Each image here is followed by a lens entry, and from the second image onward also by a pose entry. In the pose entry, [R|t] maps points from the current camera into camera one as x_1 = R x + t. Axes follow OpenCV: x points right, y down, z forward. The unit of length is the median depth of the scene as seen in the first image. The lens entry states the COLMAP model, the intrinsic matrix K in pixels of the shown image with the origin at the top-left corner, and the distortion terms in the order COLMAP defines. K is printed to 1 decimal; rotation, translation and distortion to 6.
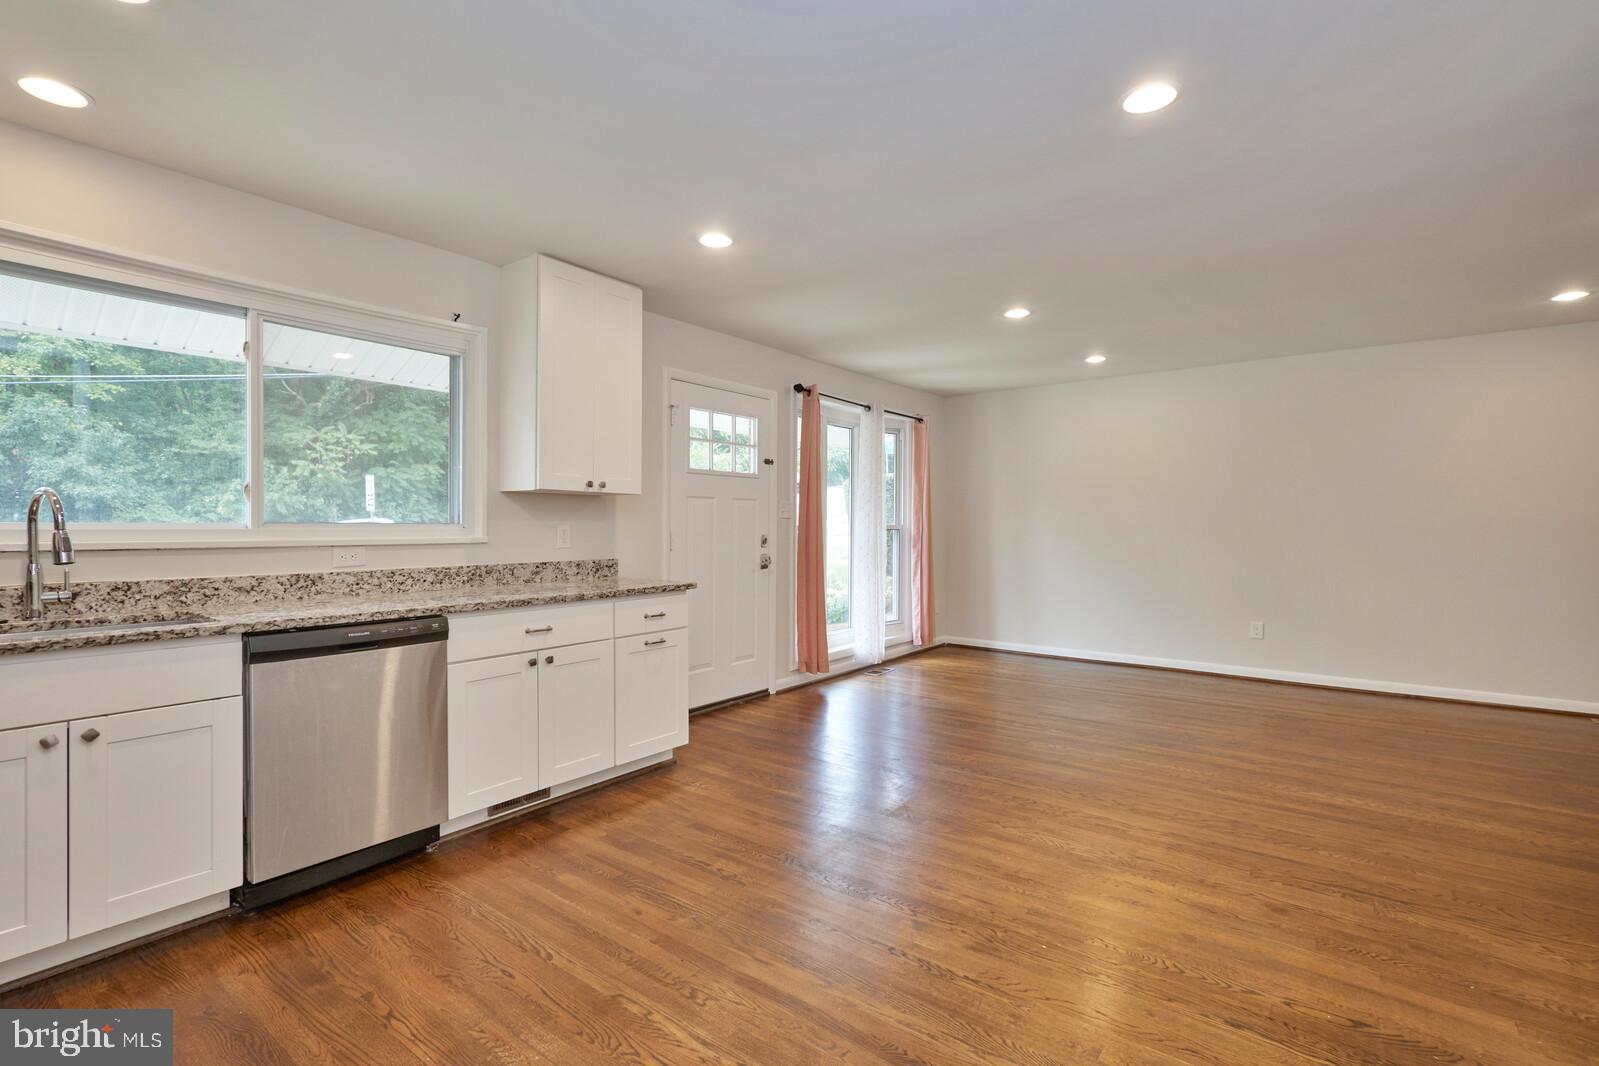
lens RADIAL K [[738.1, 0, 799.5], [0, 738.1, 533.0], [0, 0, 1]] dist [0.000920, -0.000336]
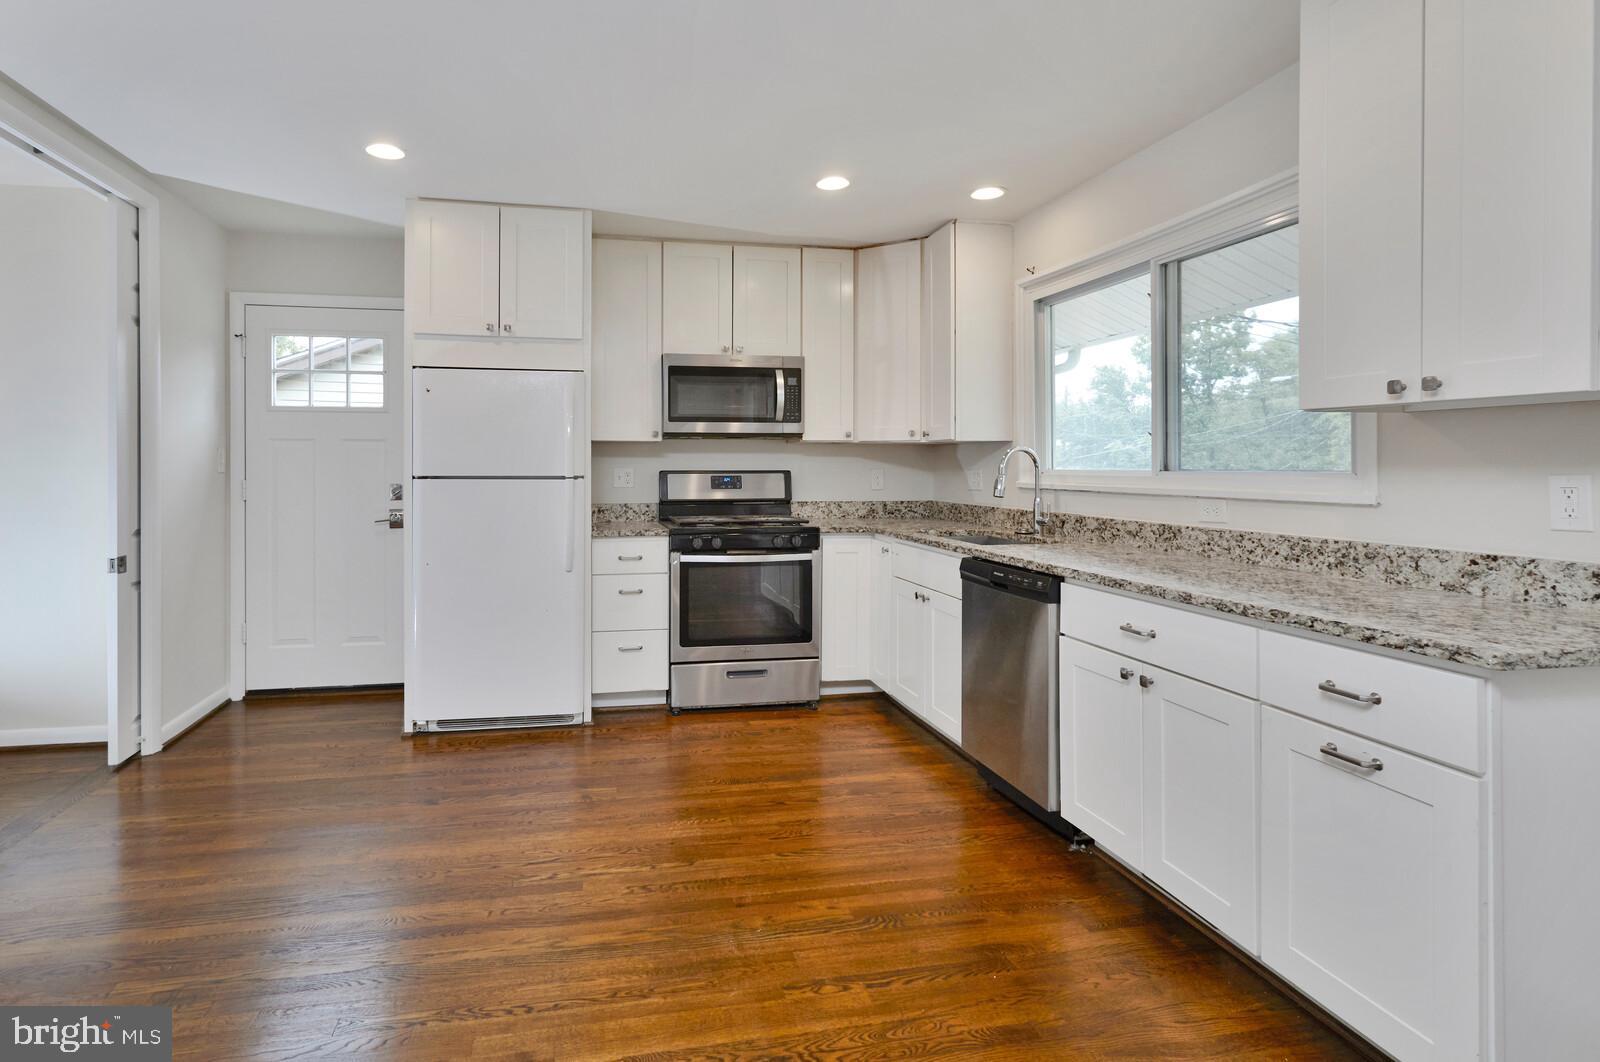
lens RADIAL K [[809.0, 0, 722.0], [0, 809.0, 468.4], [0, 0, 1]] dist [0.002568, -0.000127]
pose [[-0.668656, -0.000499, -0.743572, 0.436579], [-0.010513, 0.999906, 0.008783, -0.017596], [0.743497, 0.013690, -0.668599, 1.192748]]
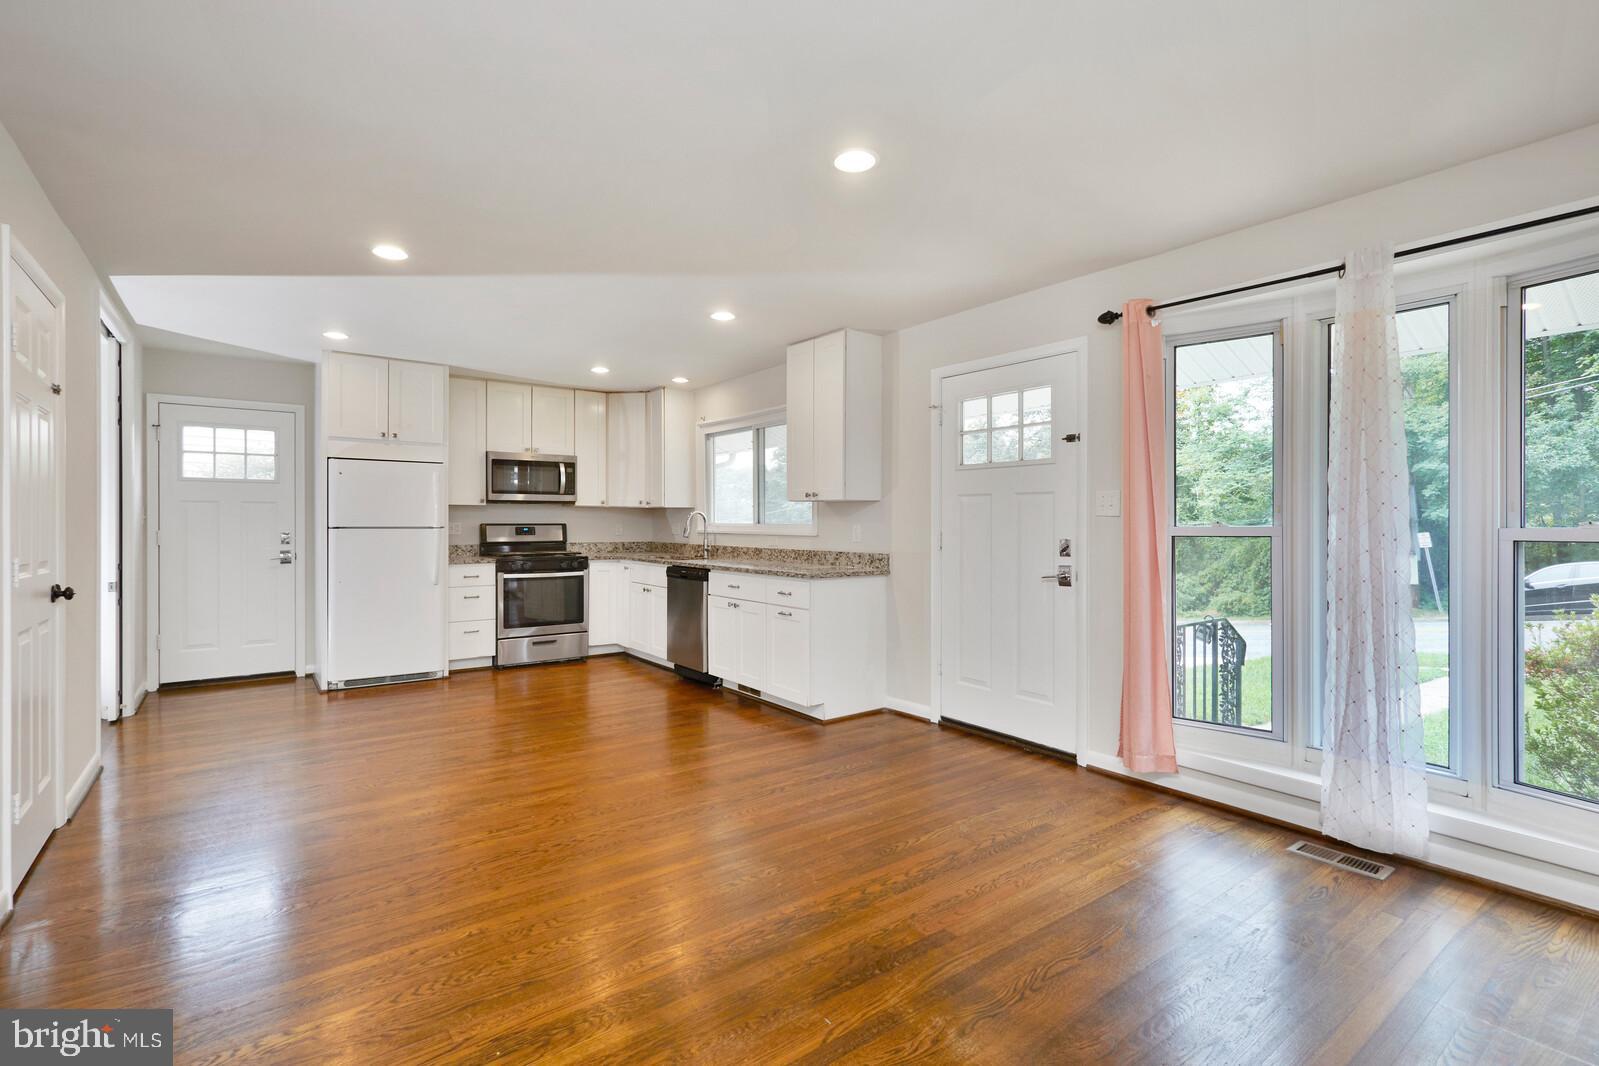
lens RADIAL K [[748.7, 0, 798.2], [0, 748.7, 521.0], [0, 0, 1]] dist [0.001440, 0.000231]
pose [[-0.275158, -0.003046, -0.961394, 1.234681], [-0.013884, 0.999903, 0.000806, -0.020993], [0.961299, 0.013570, -0.275174, 1.589442]]
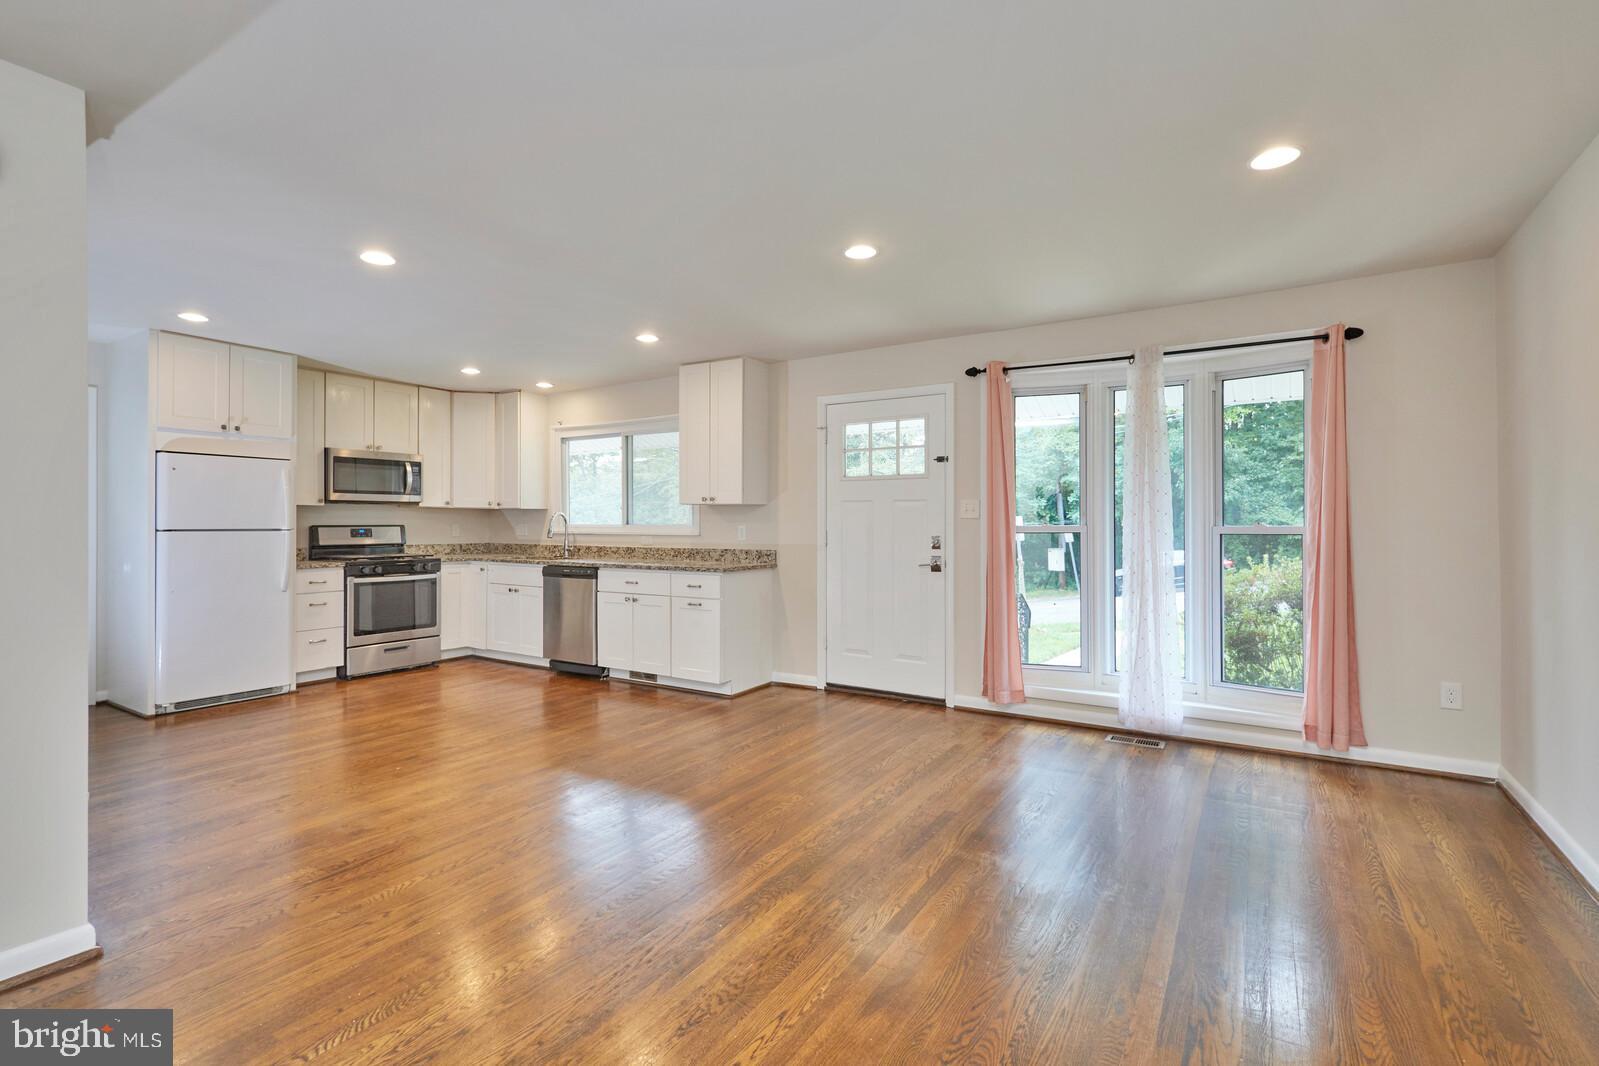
lens RADIAL K [[740.6, 0, 799.3], [0, 740.6, 518.7], [0, 0, 1]] dist [0.002208, 0.000194]
pose [[0.090003, -0.006496, -0.995920, 1.496953], [-0.012461, 0.999893, -0.007648, -0.017669], [0.995864, 0.013098, 0.089912, 1.231855]]
